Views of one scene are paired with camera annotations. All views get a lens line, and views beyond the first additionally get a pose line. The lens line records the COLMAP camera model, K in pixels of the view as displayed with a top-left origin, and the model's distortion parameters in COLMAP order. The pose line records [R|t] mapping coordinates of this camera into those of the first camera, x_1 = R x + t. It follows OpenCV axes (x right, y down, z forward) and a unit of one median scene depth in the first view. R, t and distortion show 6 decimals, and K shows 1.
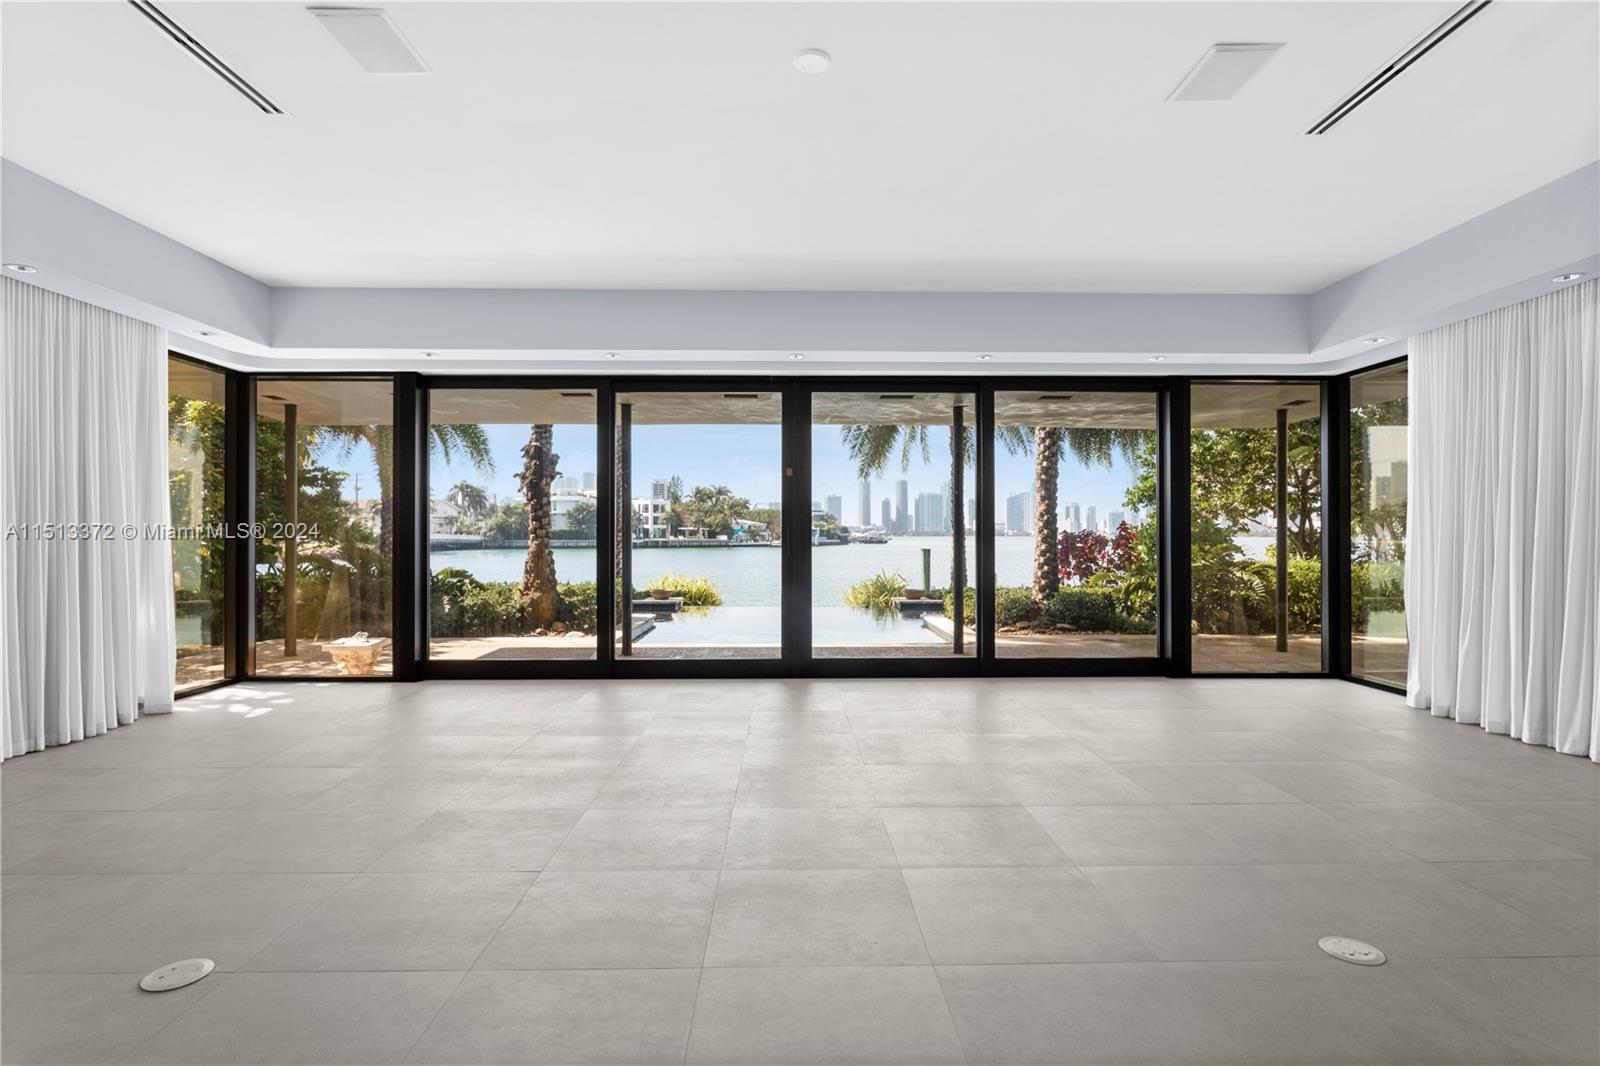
lens RADIAL K [[811.1, 0, 802.3], [0, 811.1, 536.9], [0, 0, 1]] dist [-0.000007, 0.000755]
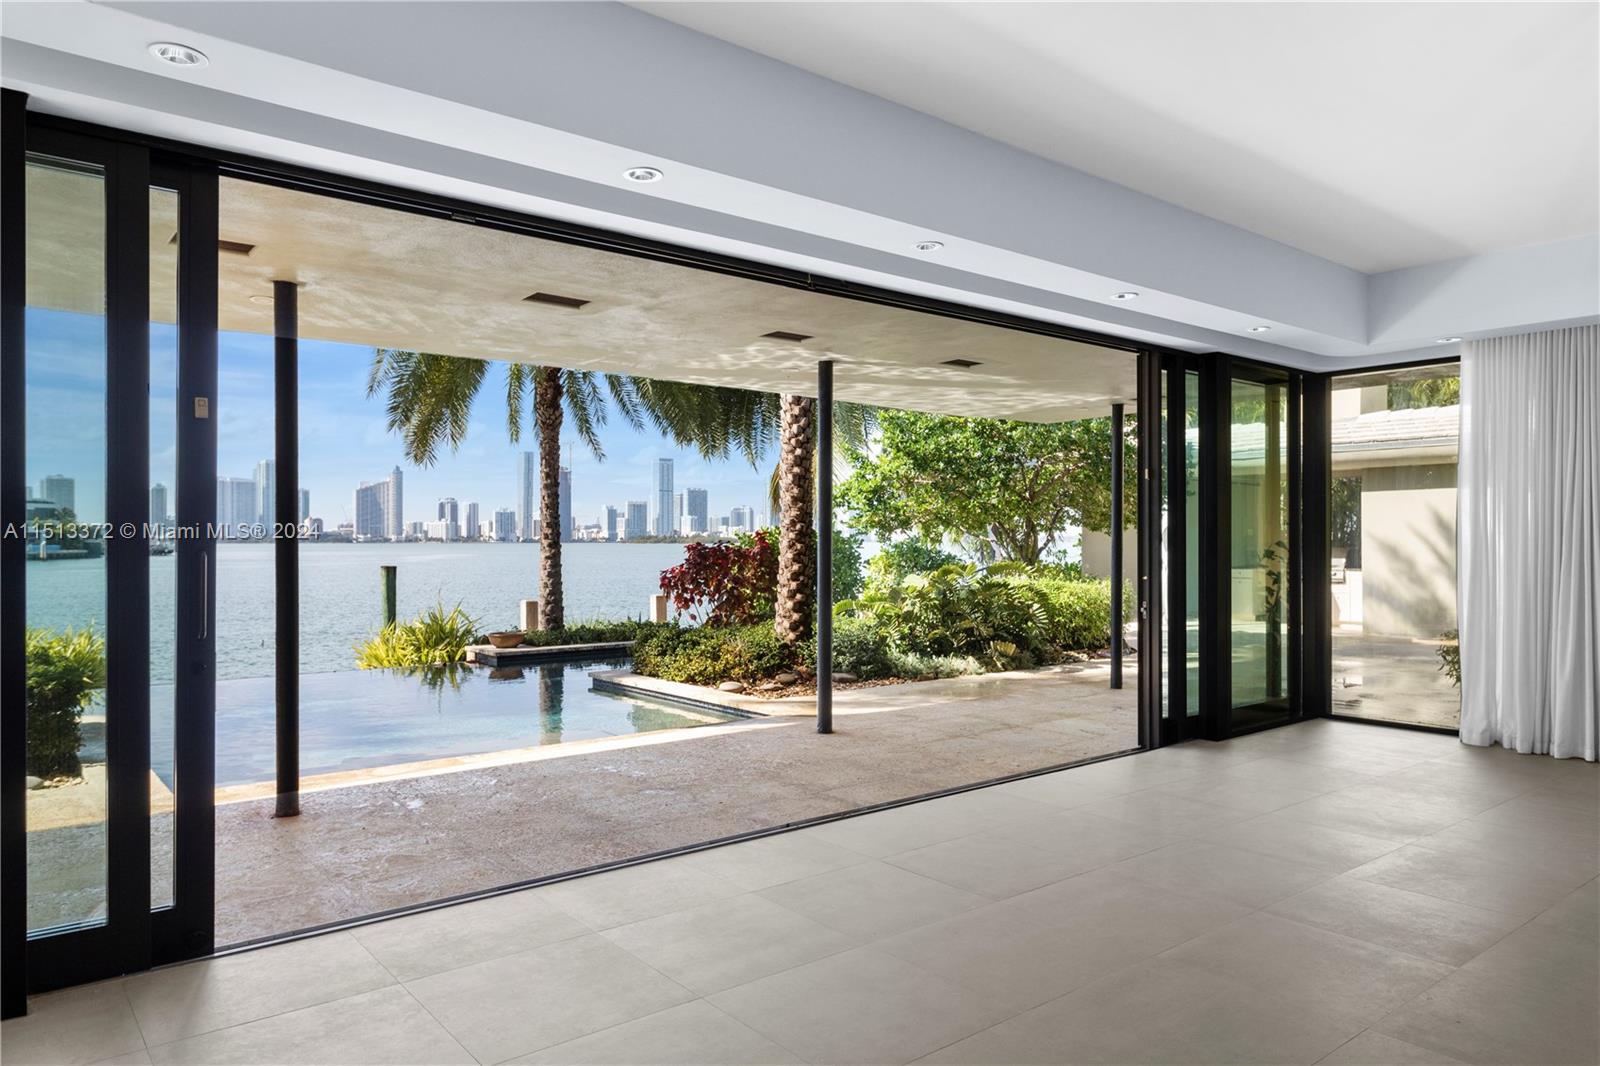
lens RADIAL K [[1068.3, 0, 787.9], [0, 1068.3, 543.6], [0, 0, 1]] dist [0.030319, 0.001984]
pose [[0.789707, -0.002279, 0.613480, -0.288089], [0.001822, 0.999997, 0.001369, -0.010081], [-0.613482, 0.000037, 0.789709, 0.256971]]
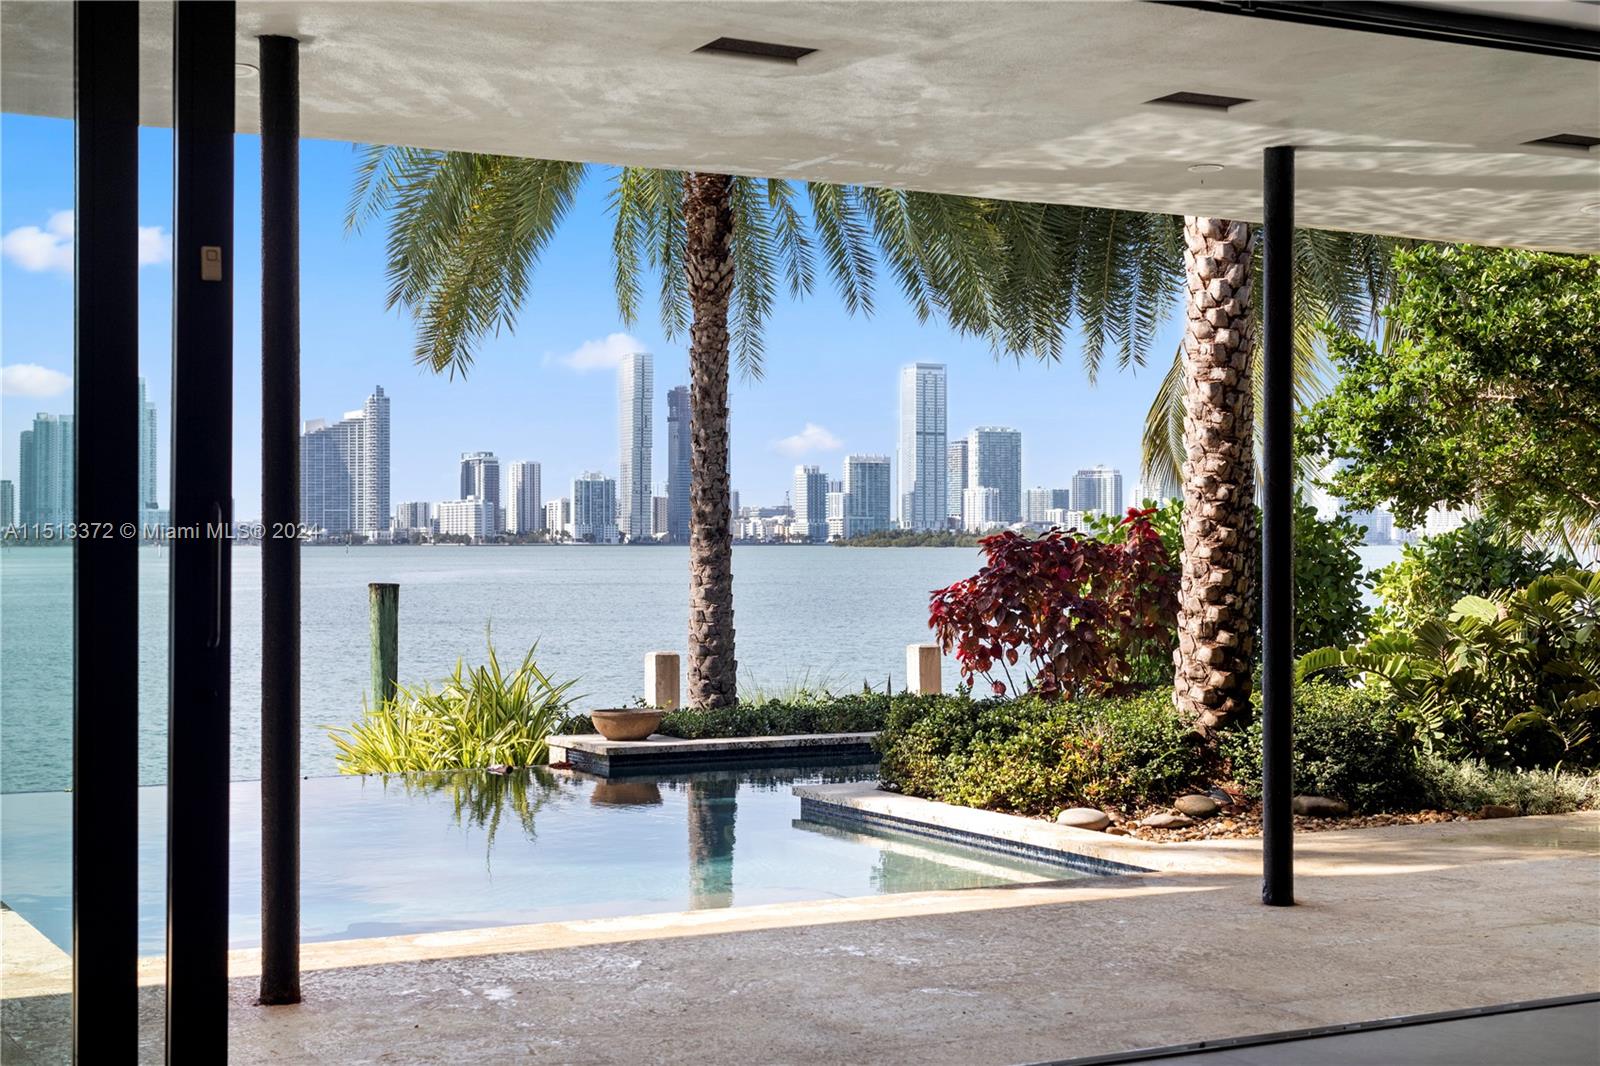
lens RADIAL K [[2336.4, 0, 788.3], [0, 2336.4, 522.6], [0, 0, 1]] dist [0.040502, 0.000000]
pose [[0.884000, 0.004105, 0.467470, -0.330076], [0.000868, 0.999945, -0.010423, -0.000261], [-0.467487, 0.009620, 0.883948, 0.203564]]
